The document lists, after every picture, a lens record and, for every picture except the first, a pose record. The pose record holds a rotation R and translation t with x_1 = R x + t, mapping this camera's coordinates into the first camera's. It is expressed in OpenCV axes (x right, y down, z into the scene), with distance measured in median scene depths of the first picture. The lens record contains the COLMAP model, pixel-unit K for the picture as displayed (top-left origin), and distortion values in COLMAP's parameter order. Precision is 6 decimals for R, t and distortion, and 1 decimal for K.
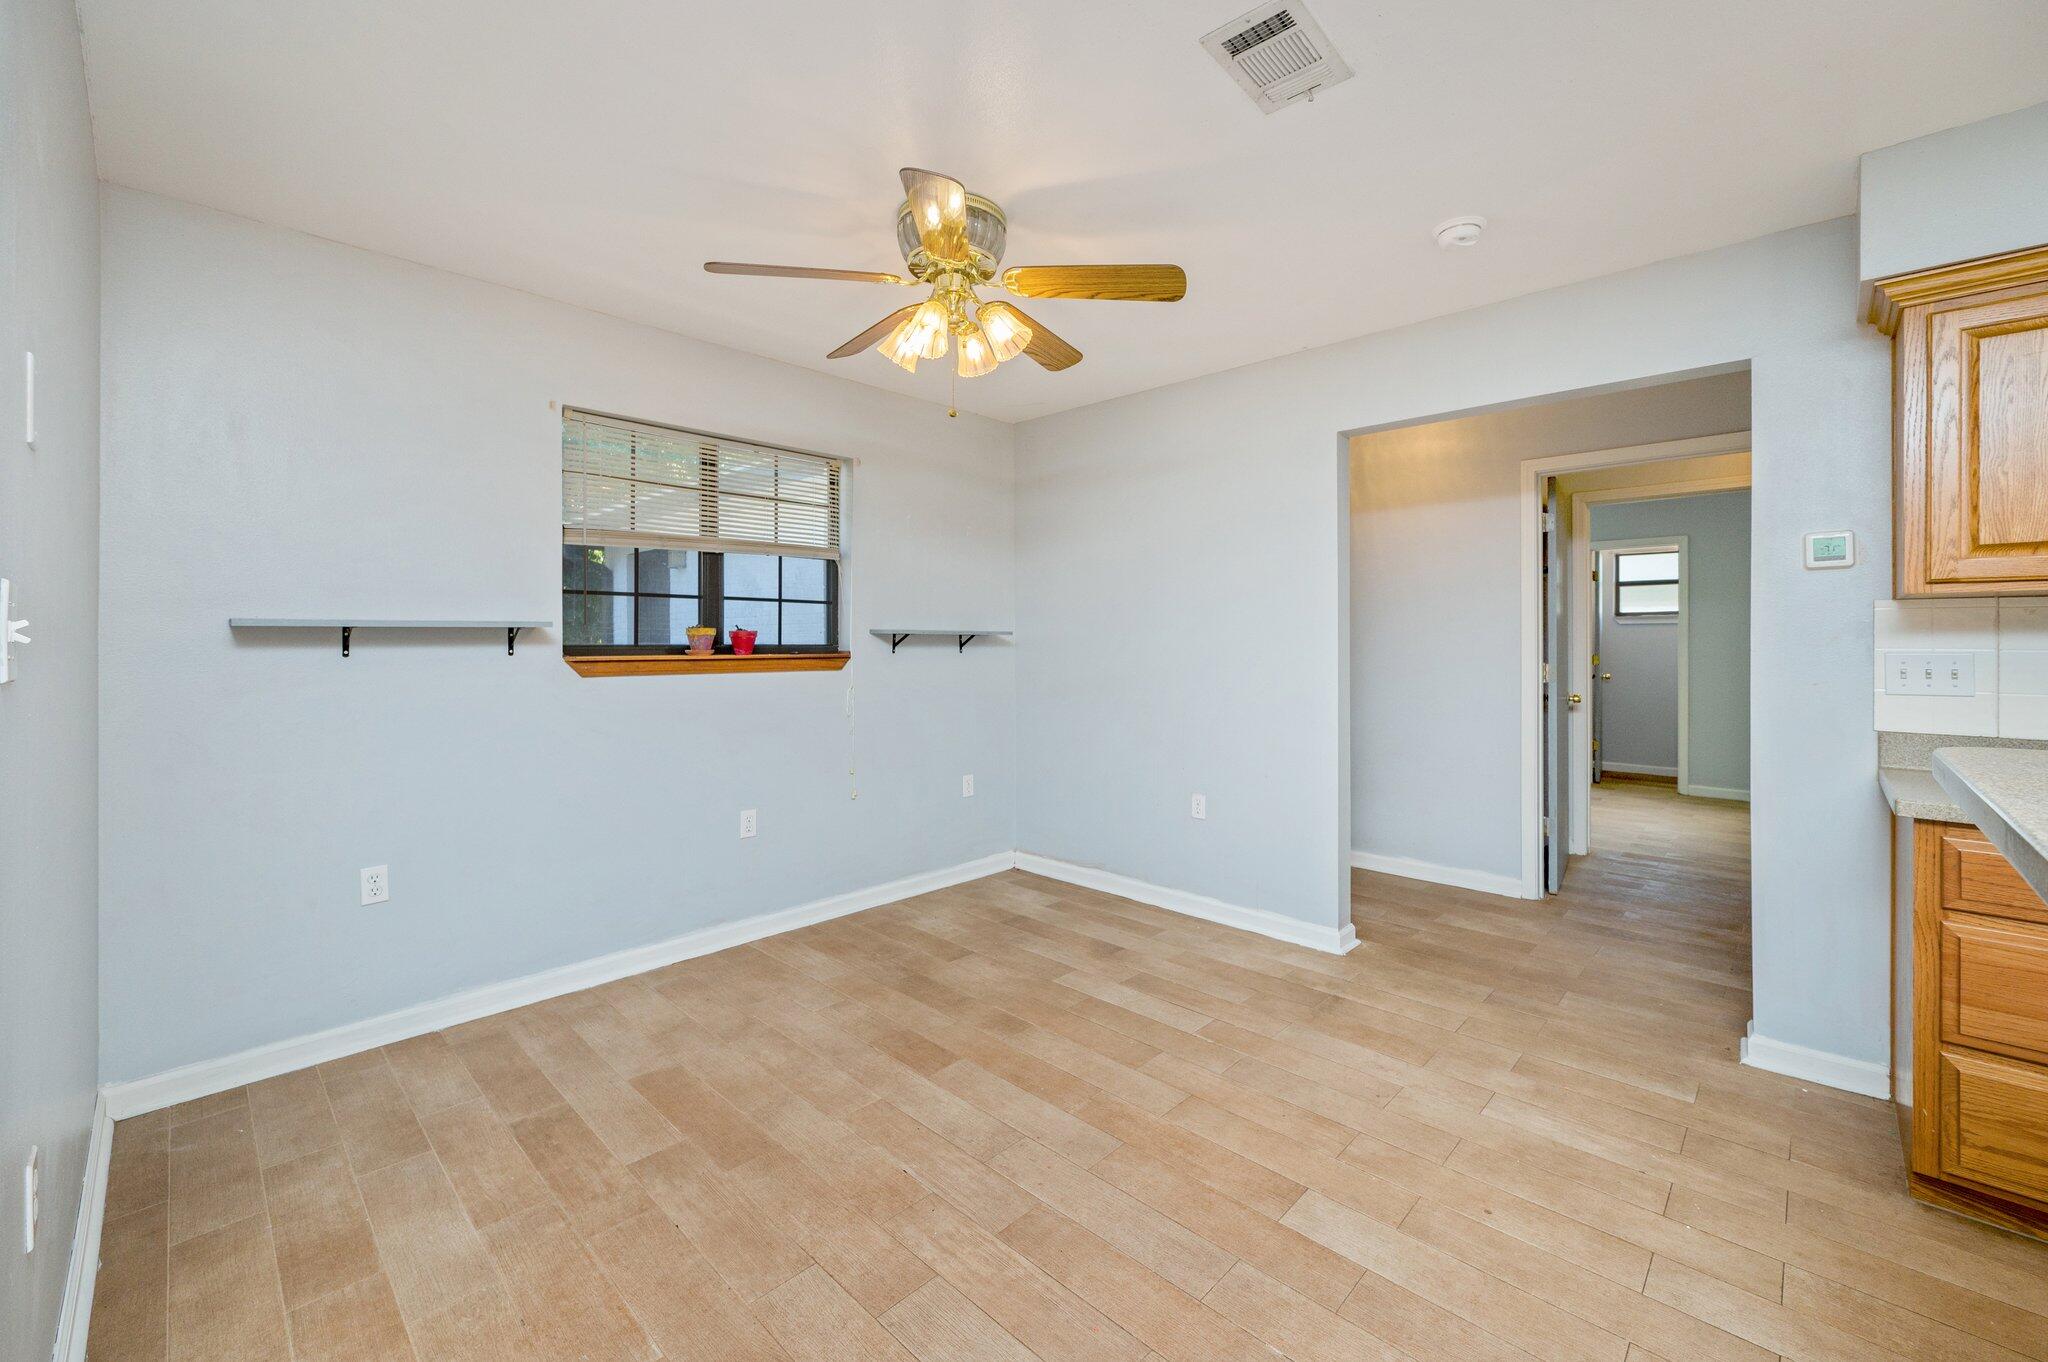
lens RADIAL K [[823.1, 0, 1047.2], [0, 823.1, 643.1], [0, 0, 1]] dist [0.002544, -0.000690]
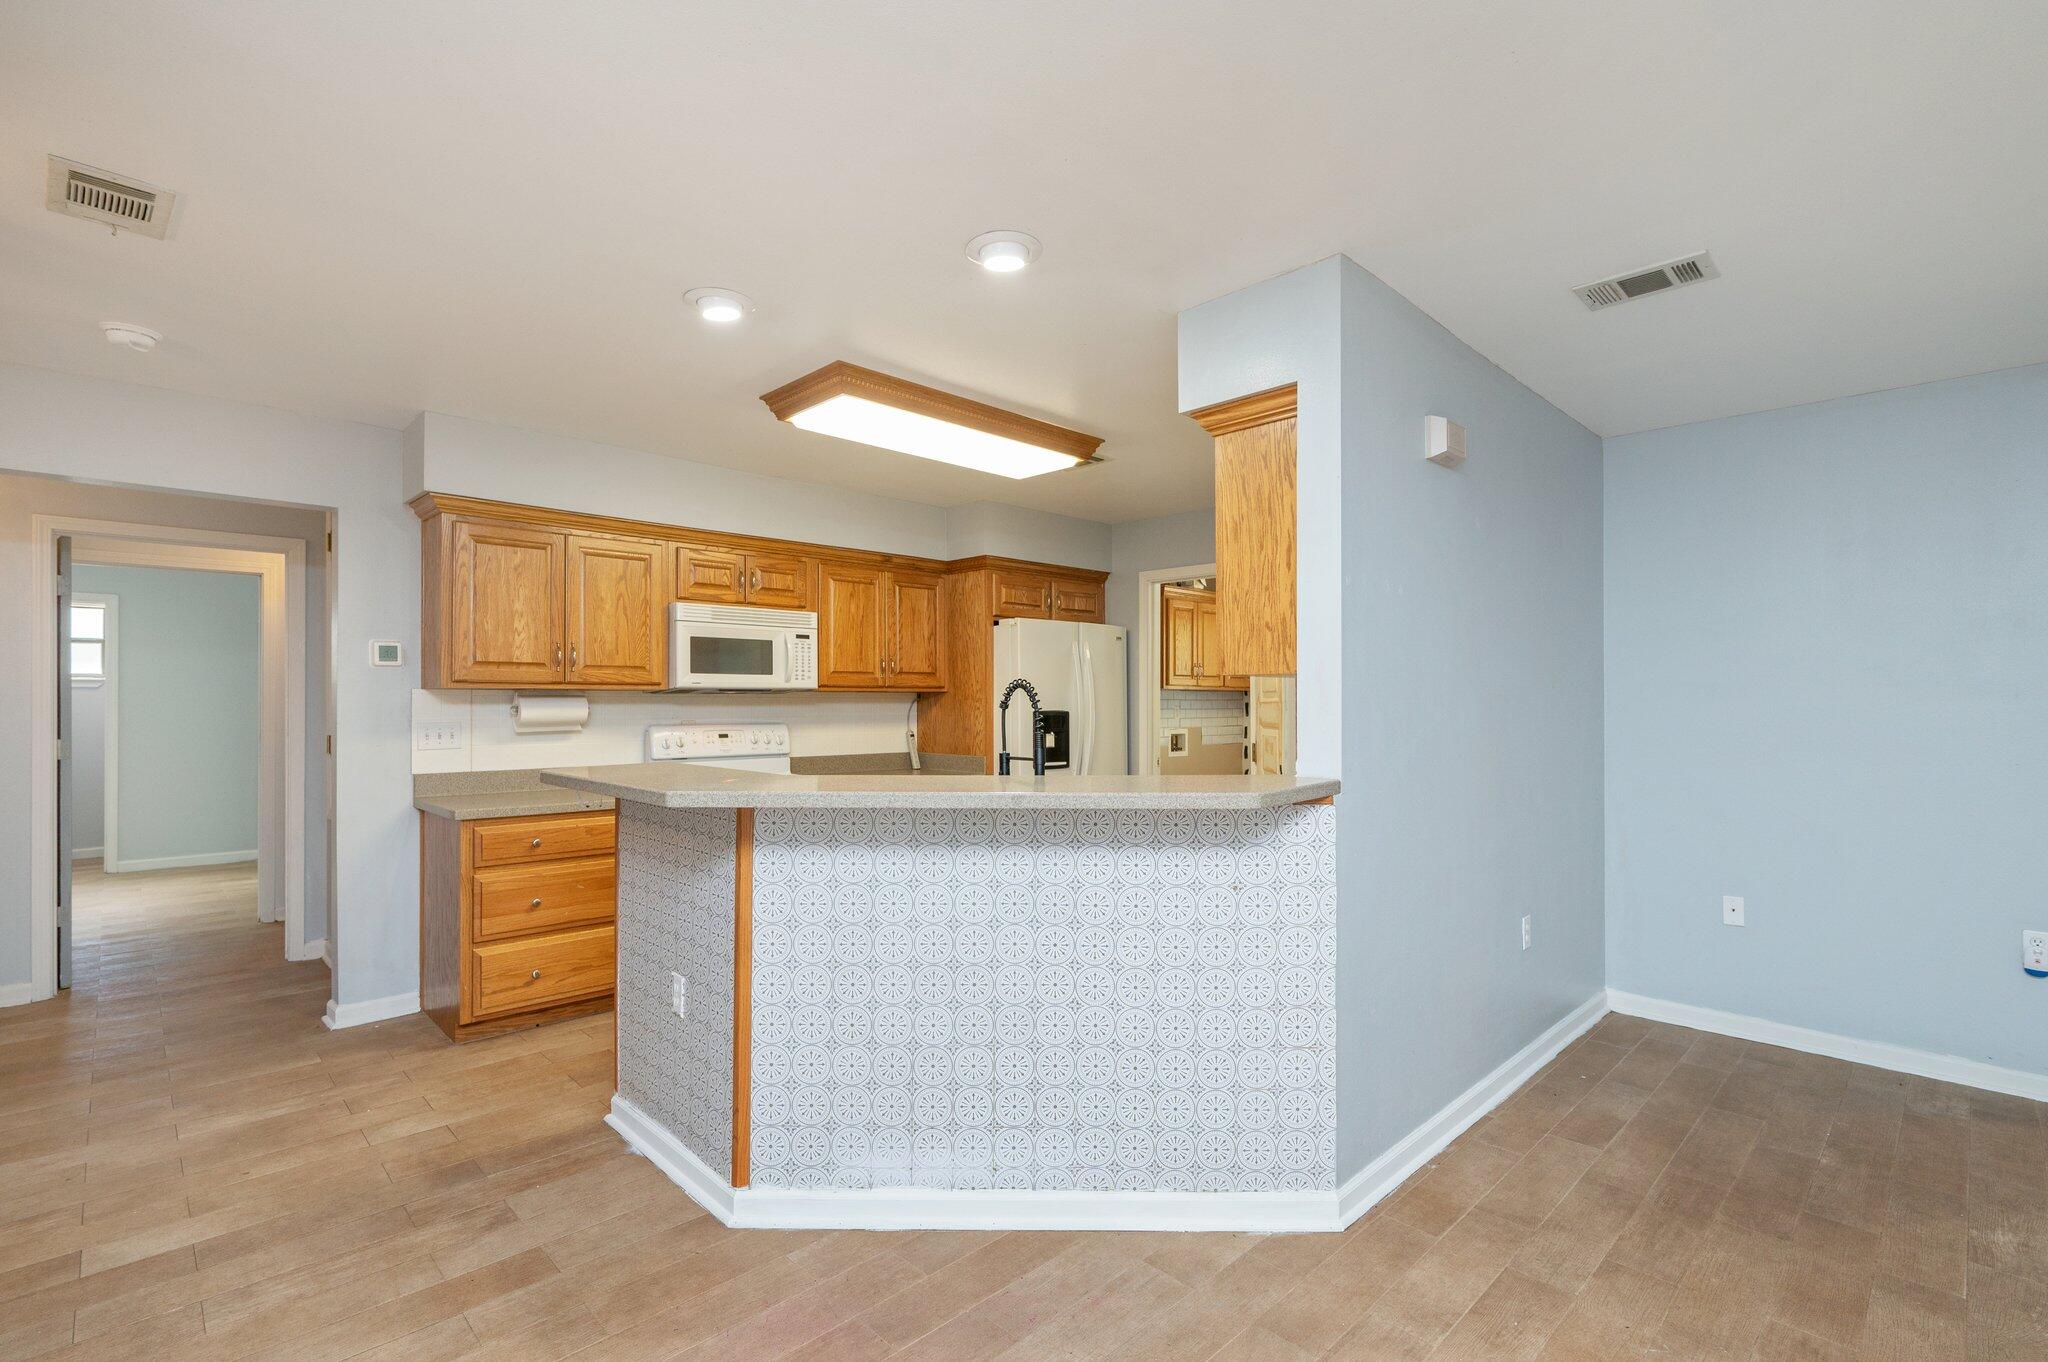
lens RADIAL K [[937.3, 0, 1027.0], [0, 937.3, 692.0], [0, 0, 1]] dist [0.000950, -0.000350]
pose [[0.038707, 0.008382, 0.999215, -0.585936], [0.001143, 0.999964, -0.008433, -0.025769], [-0.999250, 0.001469, 0.038696, -0.175389]]
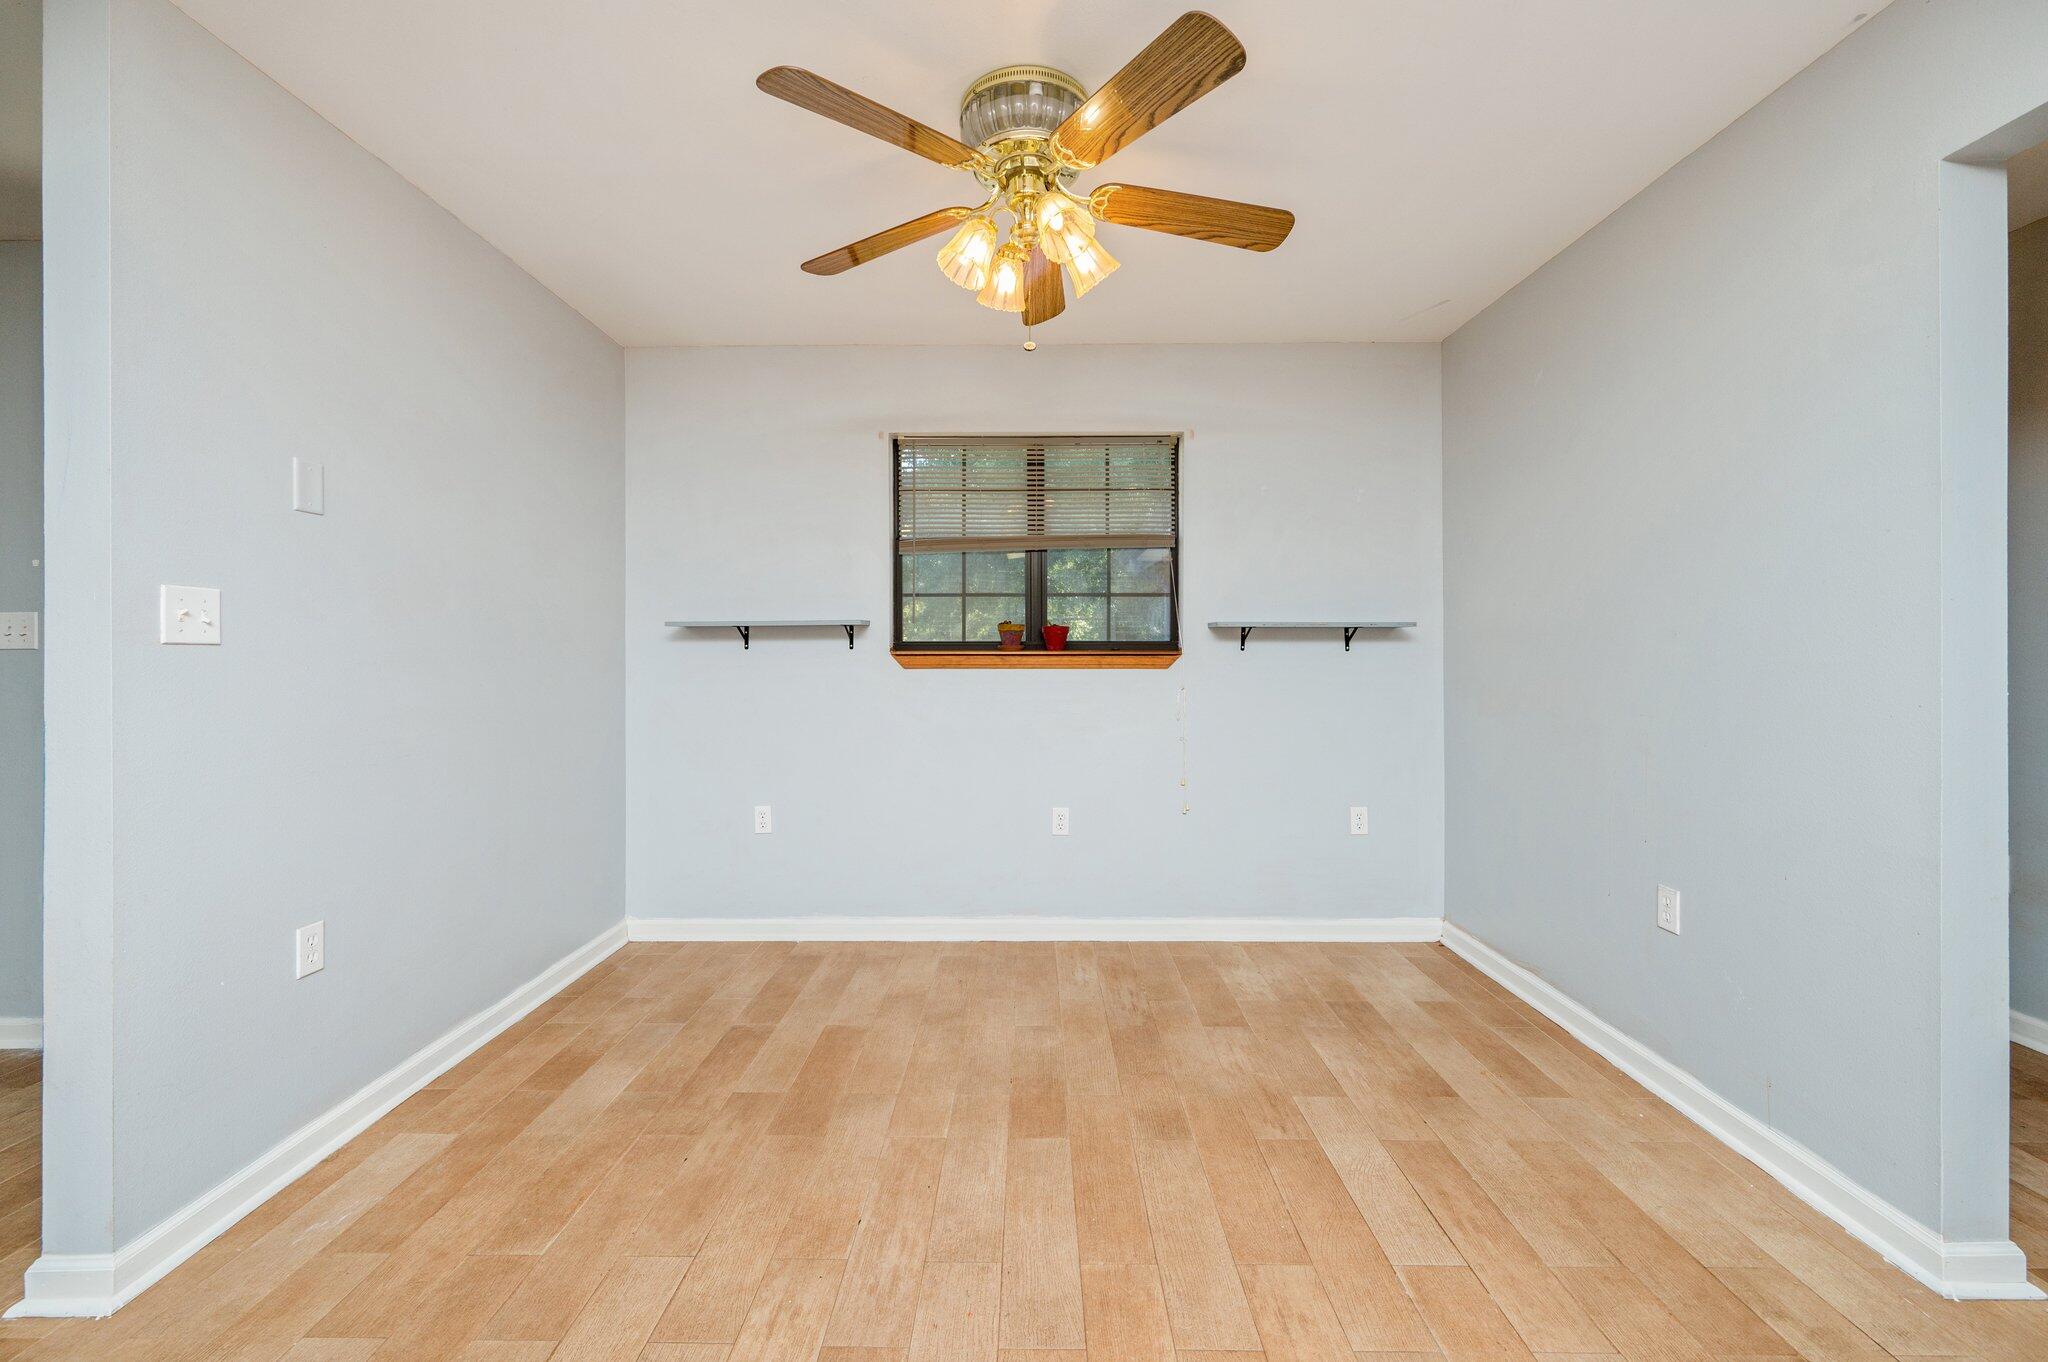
lens RADIAL K [[823.1, 0, 1025.7], [0, 823.1, 655.7], [0, 0, 1]] dist [0.002544, -0.000690]
pose [[0.679837, 0.000081, -0.733363, 0.412931], [0.000343, 1.000000, 0.000429, 0.025110], [0.733363, -0.000544, 0.679837, 0.370041]]
